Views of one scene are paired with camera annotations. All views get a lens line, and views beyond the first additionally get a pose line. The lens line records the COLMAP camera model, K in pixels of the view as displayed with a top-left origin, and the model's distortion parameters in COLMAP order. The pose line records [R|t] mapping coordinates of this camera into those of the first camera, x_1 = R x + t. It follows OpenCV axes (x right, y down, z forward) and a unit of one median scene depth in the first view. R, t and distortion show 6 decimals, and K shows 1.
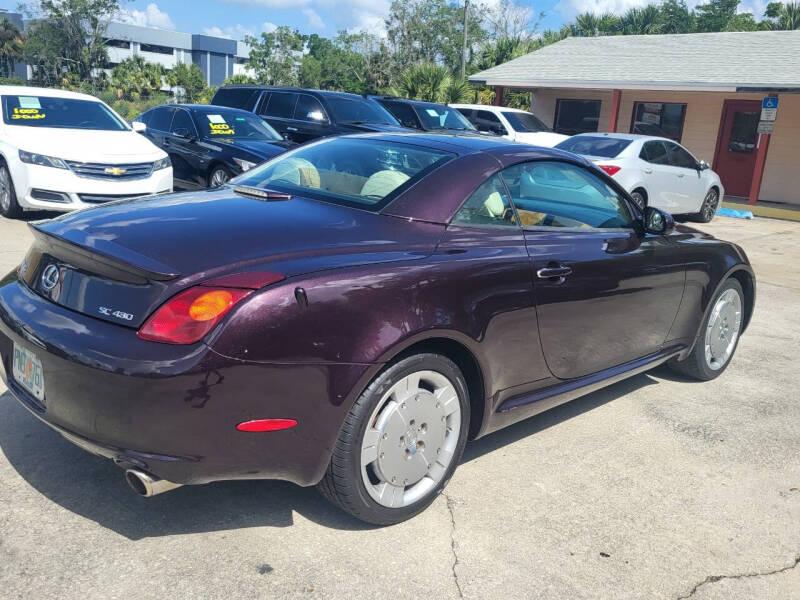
lens RADIAL K [[717.8, 0, 401.6], [0, 717.8, 299.6], [0, 0, 1]] dist [0.052952, -0.030647]
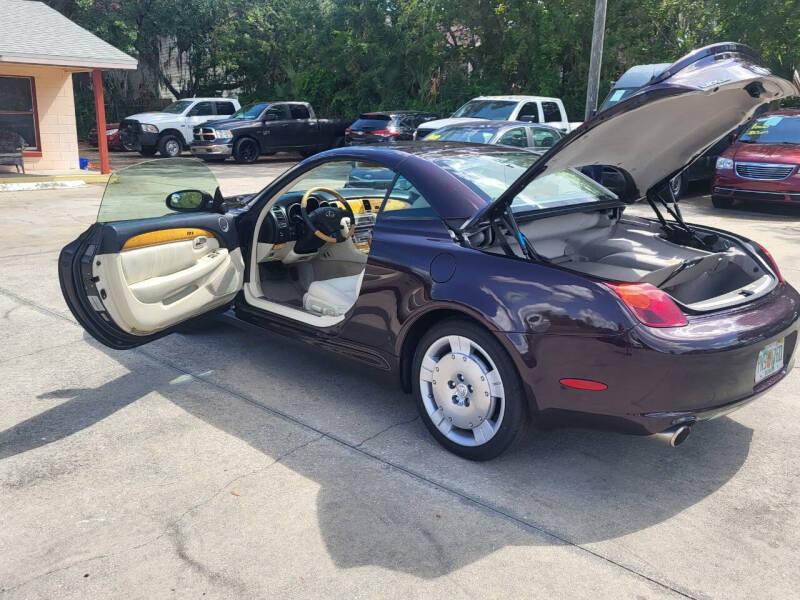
lens RADIAL K [[717.8, 0, 415.4], [0, 717.8, 289.6], [0, 0, 1]] dist [0.052952, -0.030647]
pose [[-0.008047, -0.296895, 0.954876, -0.440317], [0.223039, 0.930318, 0.291139, -0.137513], [-0.974776, 0.215318, 0.058733, 0.393355]]
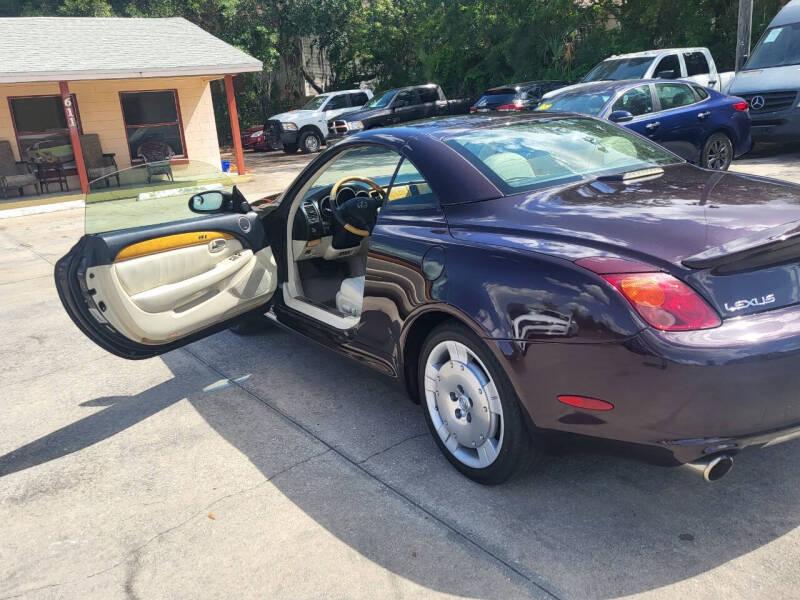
lens RADIAL K [[717.8, 0, 395.1], [0, 717.8, 297.9], [0, 0, 1]] dist [0.052952, -0.030647]
pose [[0.210428, -0.336773, 0.917771, -0.390605], [0.329923, 0.908179, 0.257608, -0.113184], [-0.920256, 0.248586, 0.302215, 0.327829]]
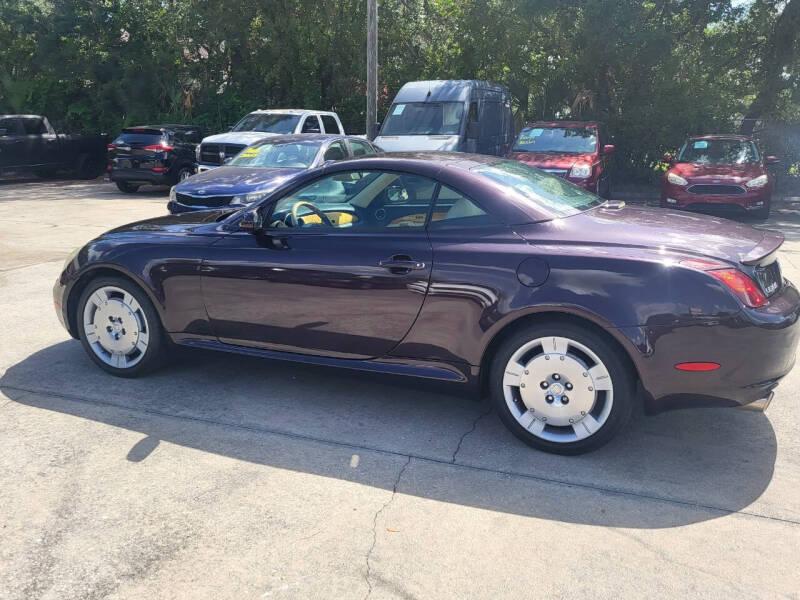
lens RADIAL K [[717.8, 0, 400.7], [0, 717.8, 281.4], [0, 0, 1]] dist [0.052952, -0.030647]
pose [[-0.362823, -0.253011, 0.896853, -0.403696], [0.195423, 0.920374, 0.338705, -0.171898], [-0.911136, 0.298156, -0.284488, 0.557284]]
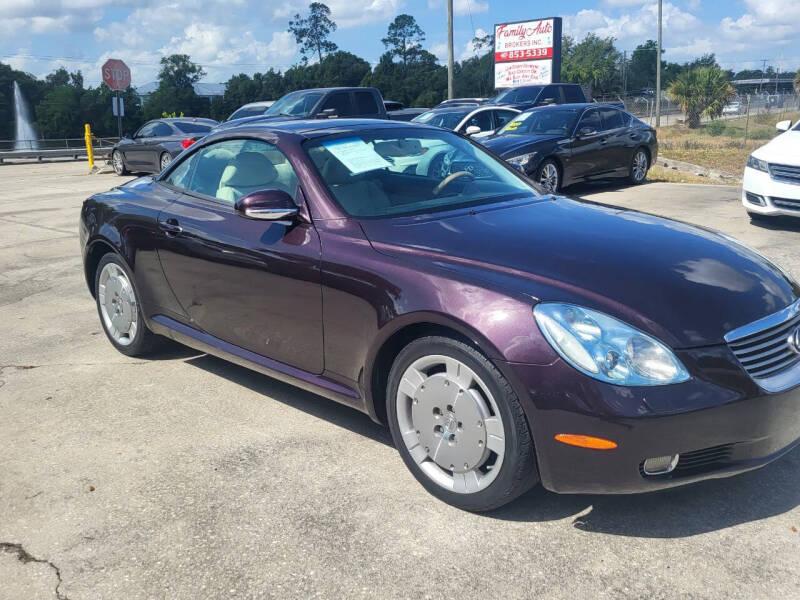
lens RADIAL K [[717.8, 0, 411.7], [0, 717.8, 302.1], [0, 0, 1]] dist [0.052952, -0.030647]
pose [[0.028743, 0.184942, -0.982329, 0.470660], [-0.210013, 0.961918, 0.174954, -0.070333], [0.977276, 0.201273, 0.066488, 0.431562]]
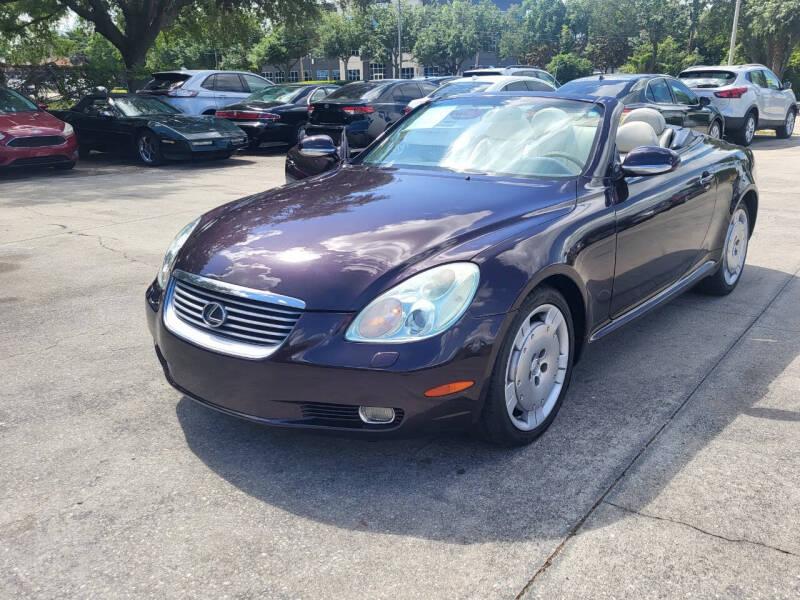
lens RADIAL K [[717.8, 0, 402.9], [0, 717.8, 321.4], [0, 0, 1]] dist [0.052952, -0.030647]
pose [[-0.992232, -0.019930, -0.122791, 0.165215], [-0.081717, 0.848667, 0.522576, -0.190737], [0.093794, 0.528551, -0.843704, 0.837662]]
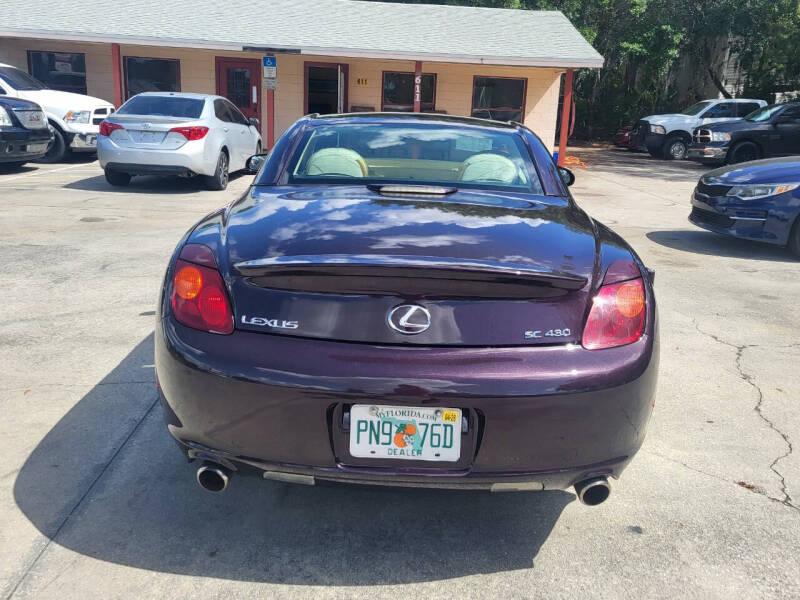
lens RADIAL K [[717.8, 0, 407.2], [0, 717.8, 276.0], [0, 0, 1]] dist [0.052952, -0.030647]
pose [[0.705153, -0.199265, 0.680480, -0.269582], [0.175935, 0.978858, 0.104325, -0.043177], [-0.686881, 0.046155, 0.725303, 0.104728]]
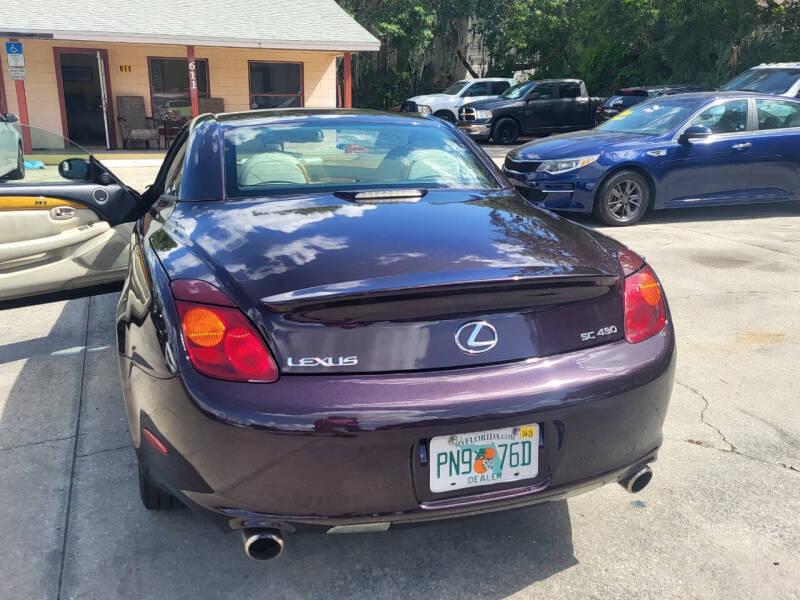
lens RADIAL K [[717.8, 0, 386.3], [0, 717.8, 296.9], [0, 0, 1]] dist [0.052952, -0.030647]
pose [[0.457011, -0.300674, 0.837100, -0.301404], [0.237355, 0.948229, 0.211007, -0.066943], [-0.857207, 0.102257, 0.504717, 0.179405]]
